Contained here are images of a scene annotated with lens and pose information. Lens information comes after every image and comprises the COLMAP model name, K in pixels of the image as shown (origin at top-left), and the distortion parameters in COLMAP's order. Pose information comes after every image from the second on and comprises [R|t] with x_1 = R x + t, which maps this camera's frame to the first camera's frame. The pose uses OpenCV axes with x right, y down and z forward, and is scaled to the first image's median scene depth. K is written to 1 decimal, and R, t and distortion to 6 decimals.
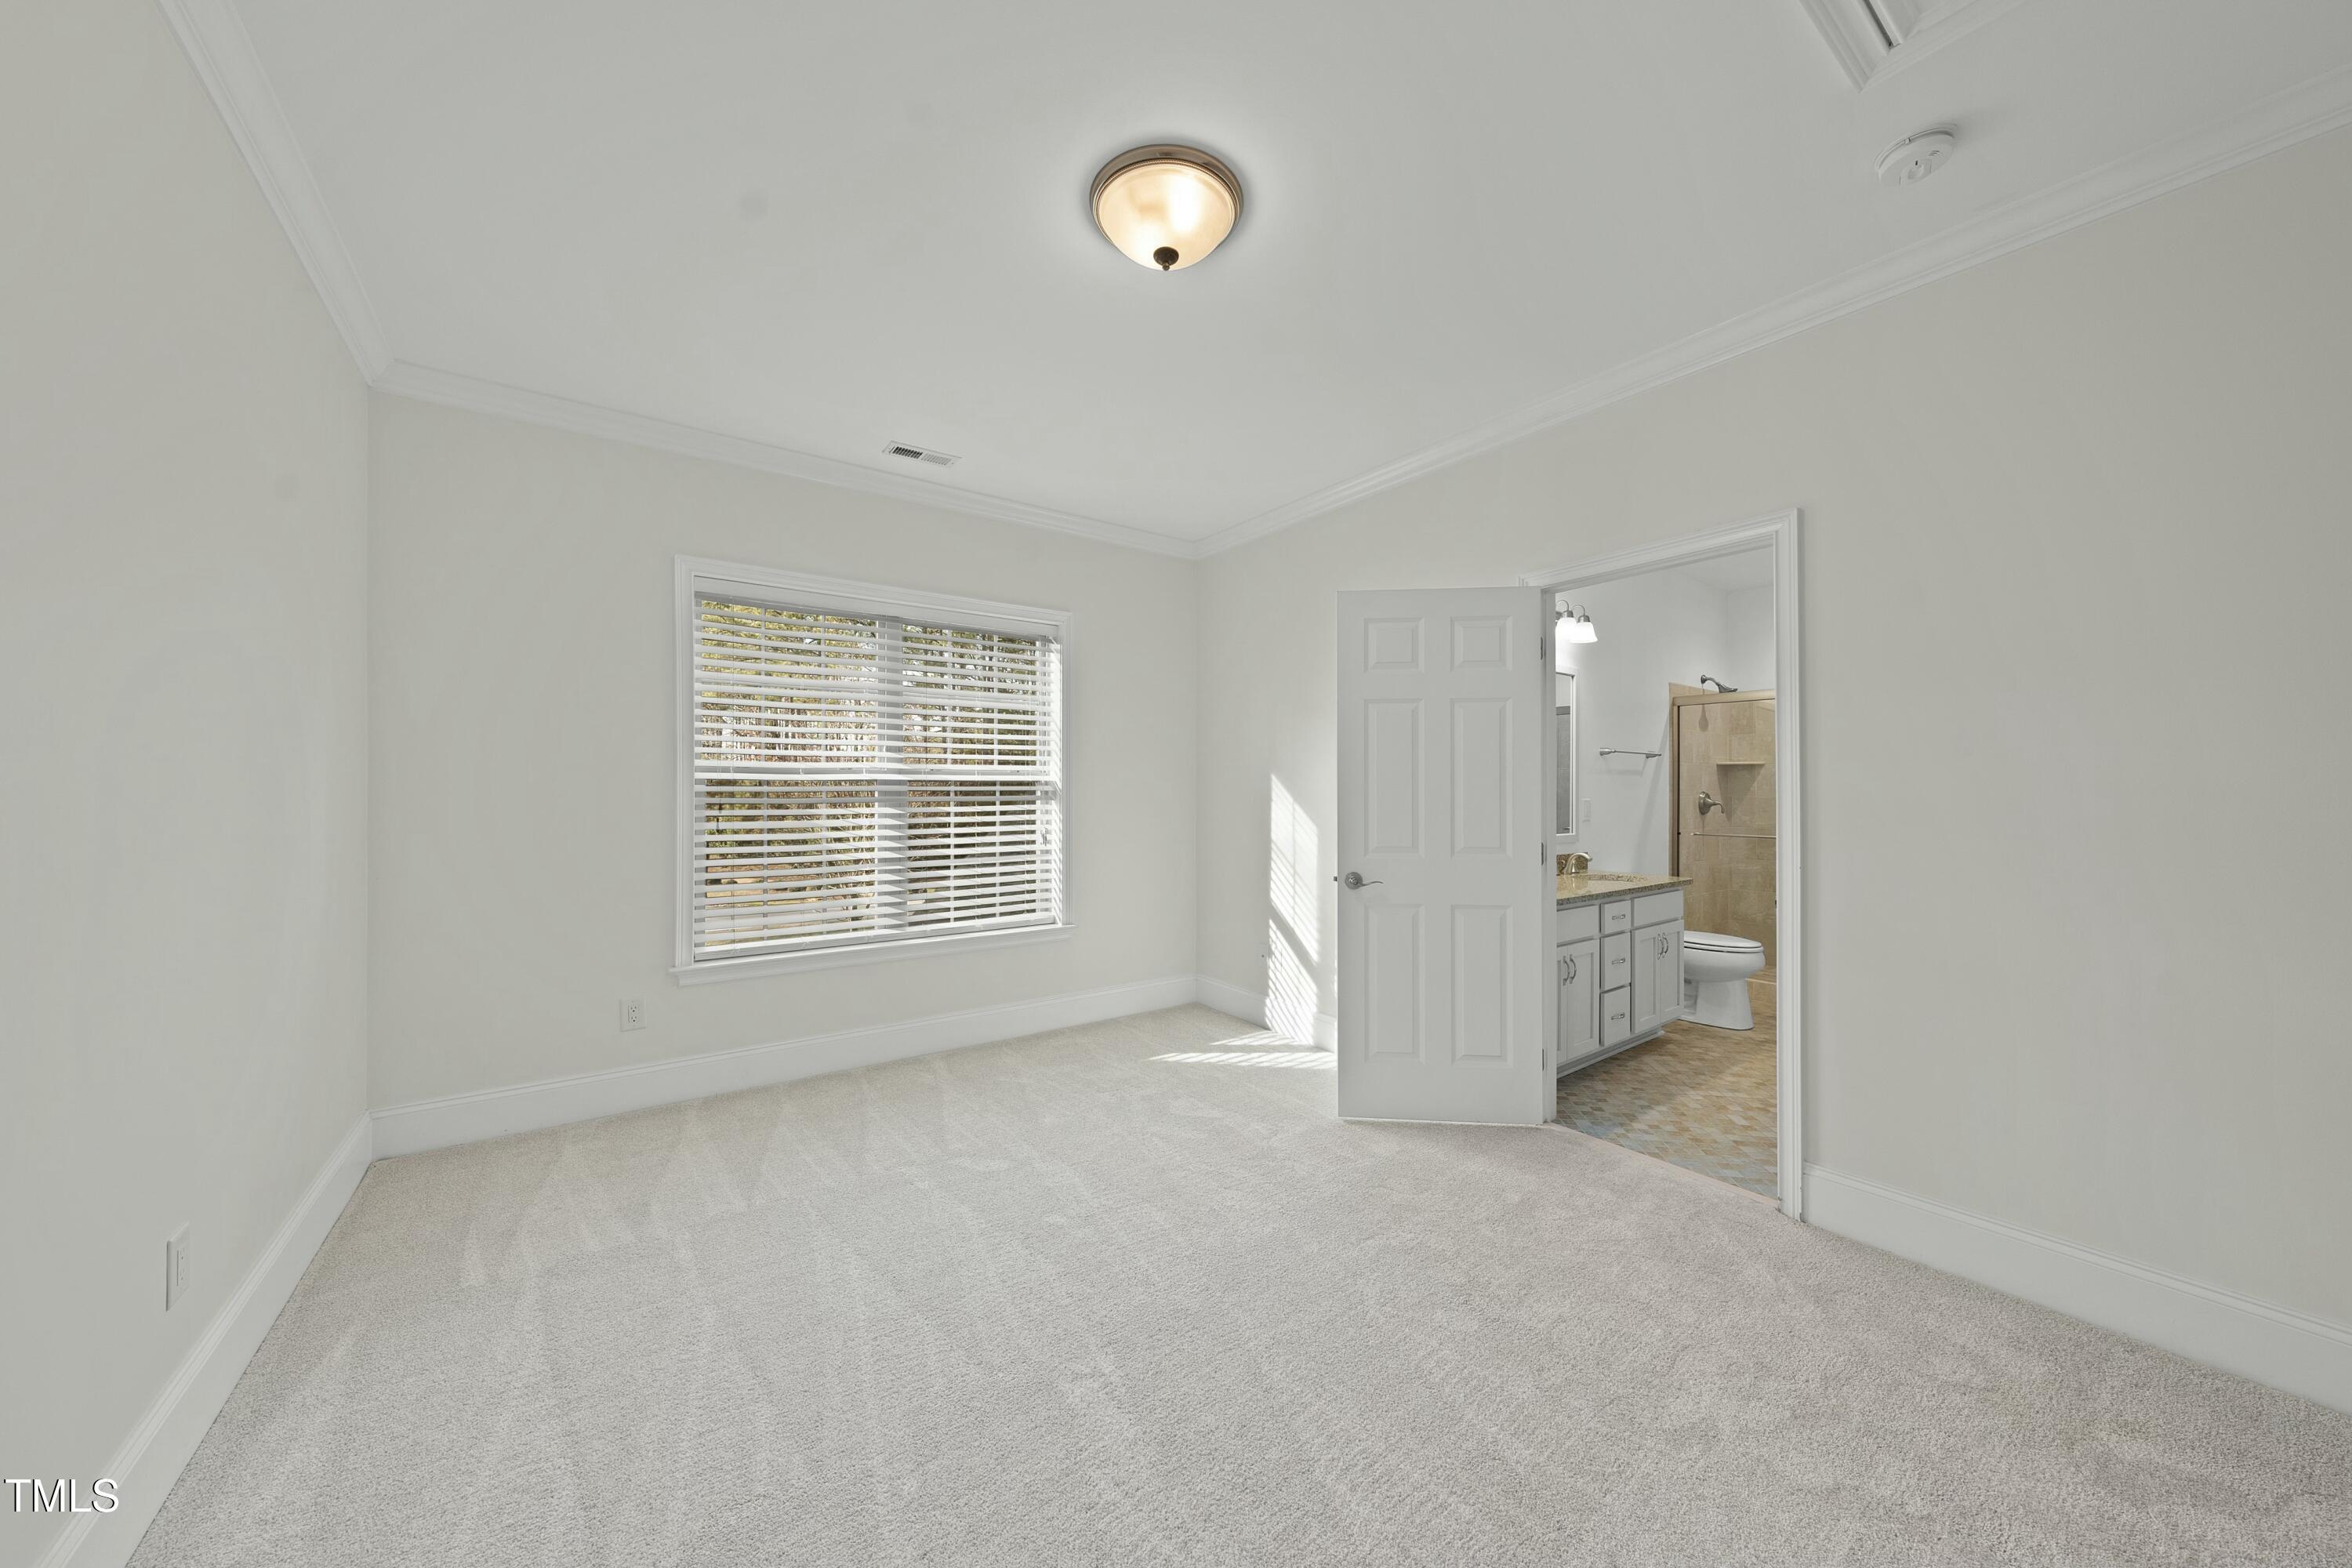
lens RADIAL K [[799.3, 0, 1186.3], [0, 799.3, 788.2], [0, 0, 1]] dist [-0.004582, 0.000984]
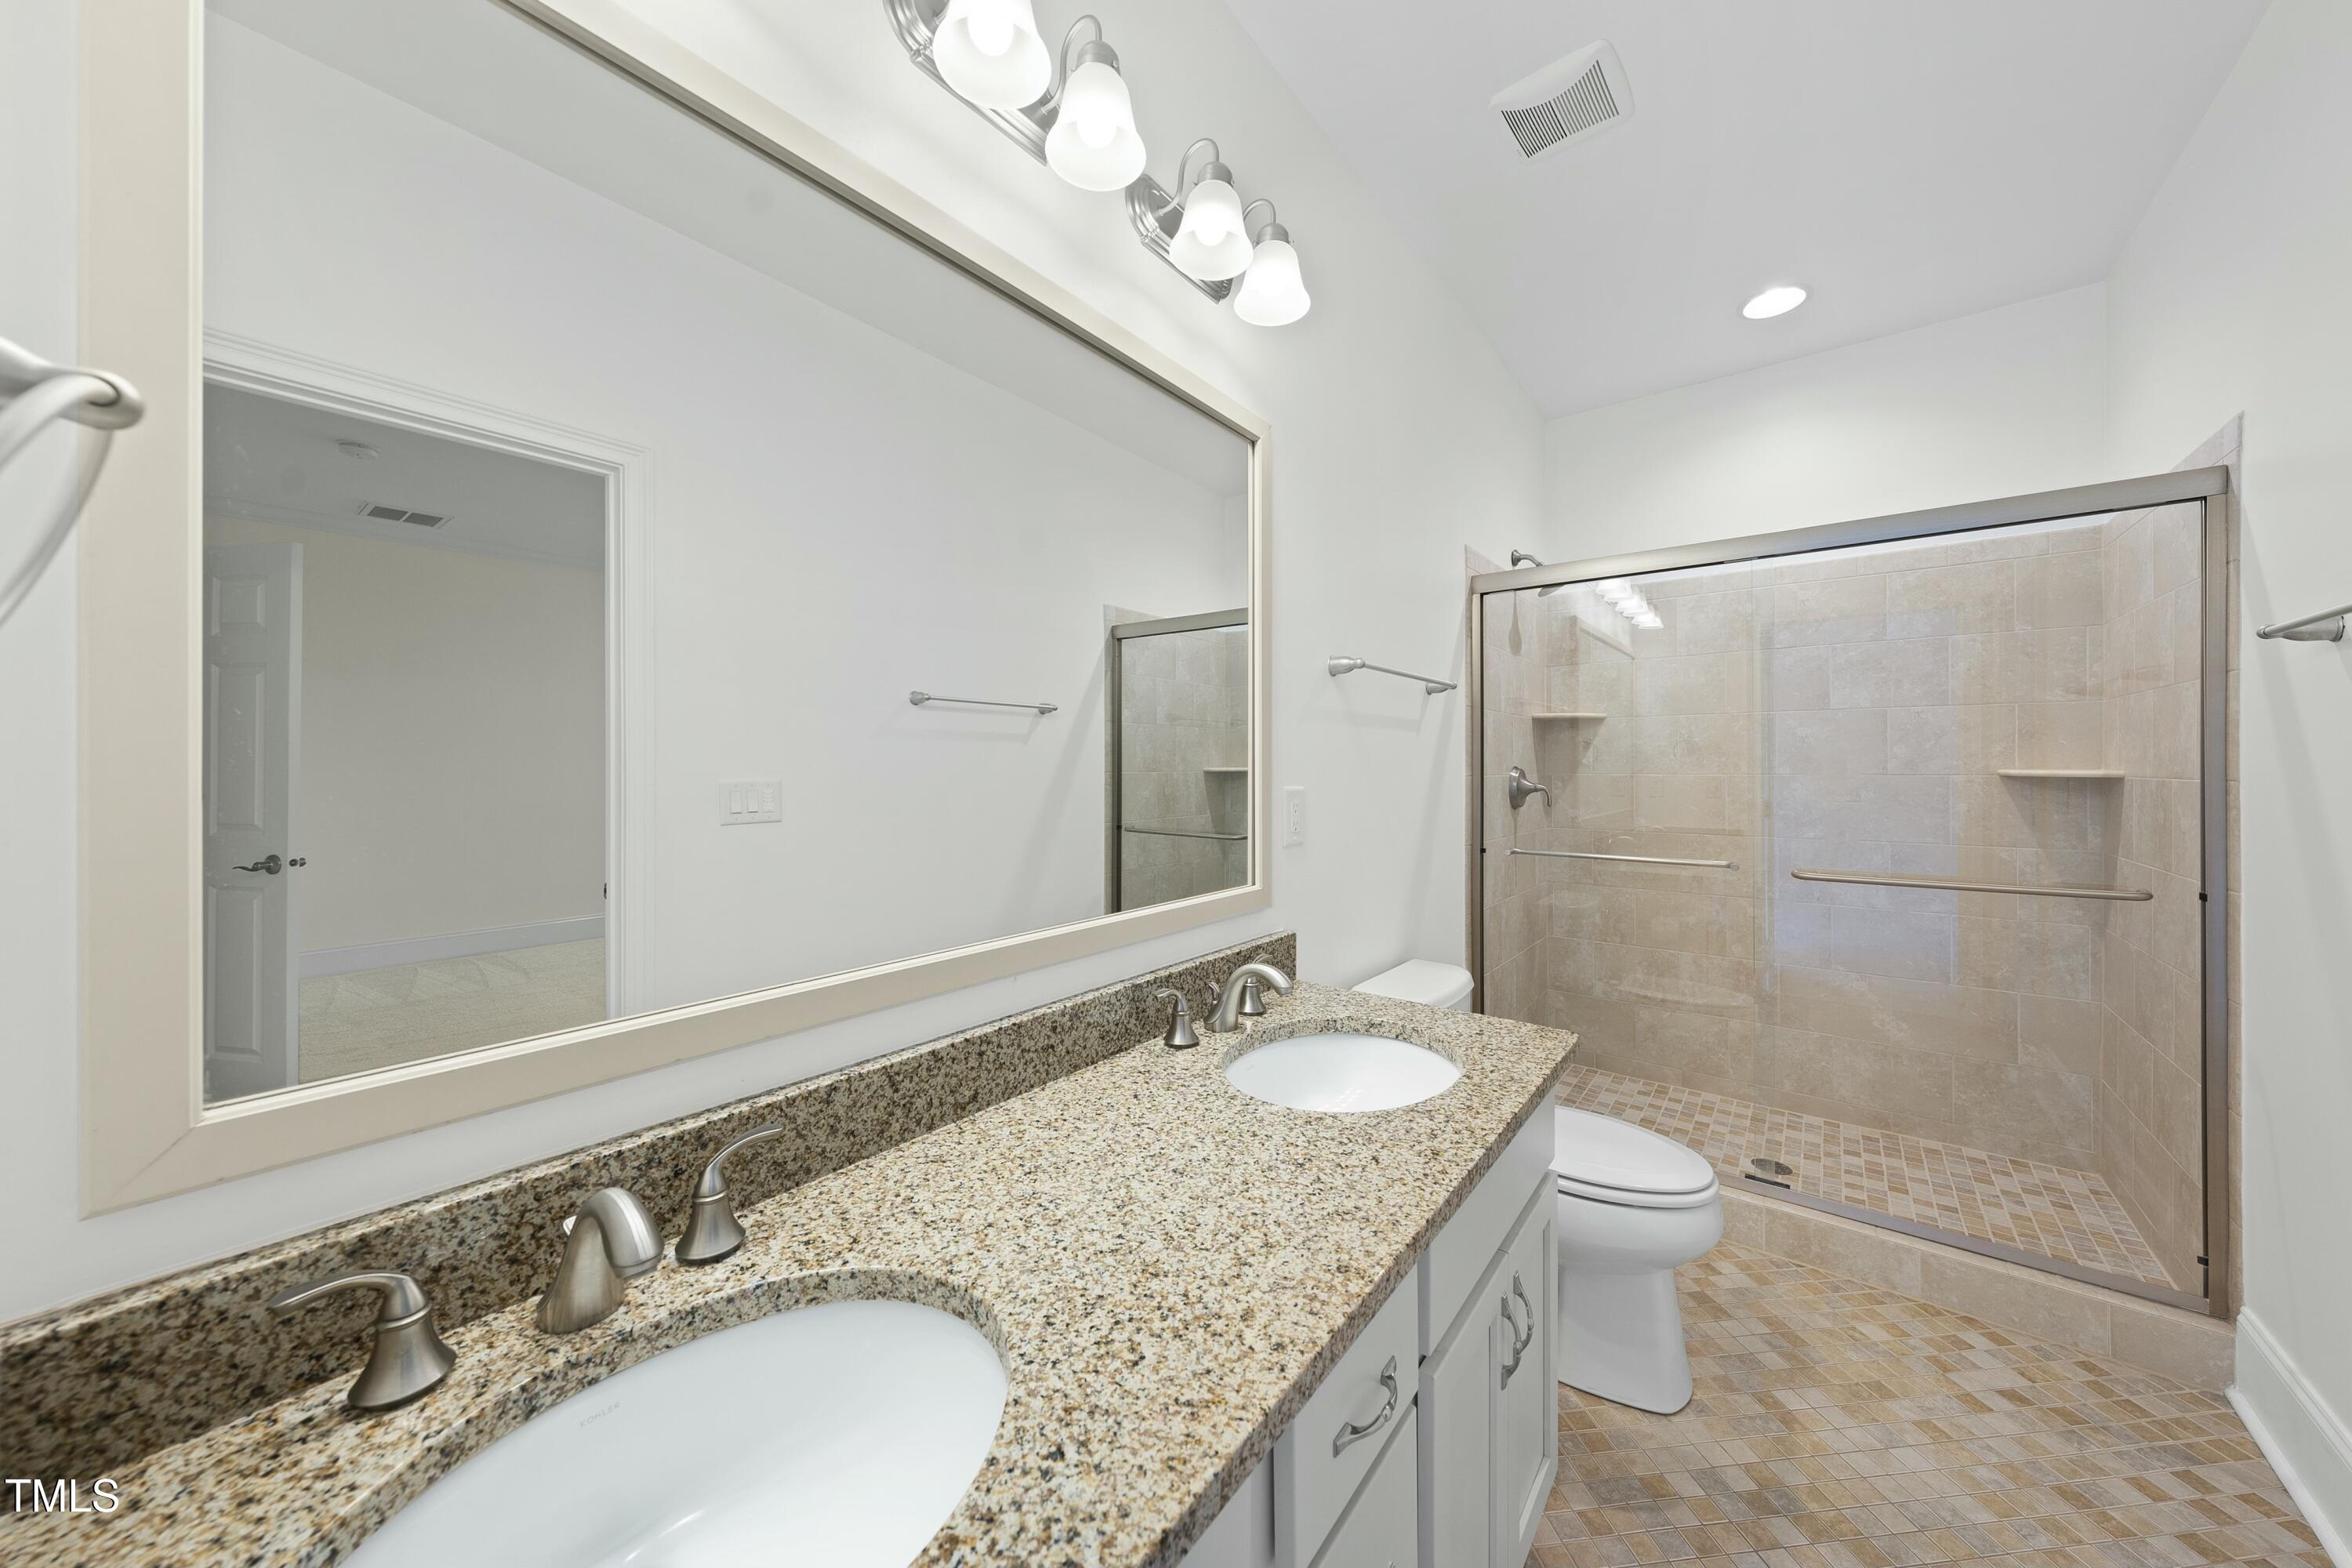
lens RADIAL K [[799.3, 0, 1181.9], [0, 799.3, 767.6], [0, 0, 1]] dist [-0.004582, 0.000984]
pose [[0.966890, -0.004791, 0.255147, 0.315954], [0.003631, 0.999981, 0.005017, 0.001902], [-0.255166, -0.003924, 0.966889, 0.579172]]
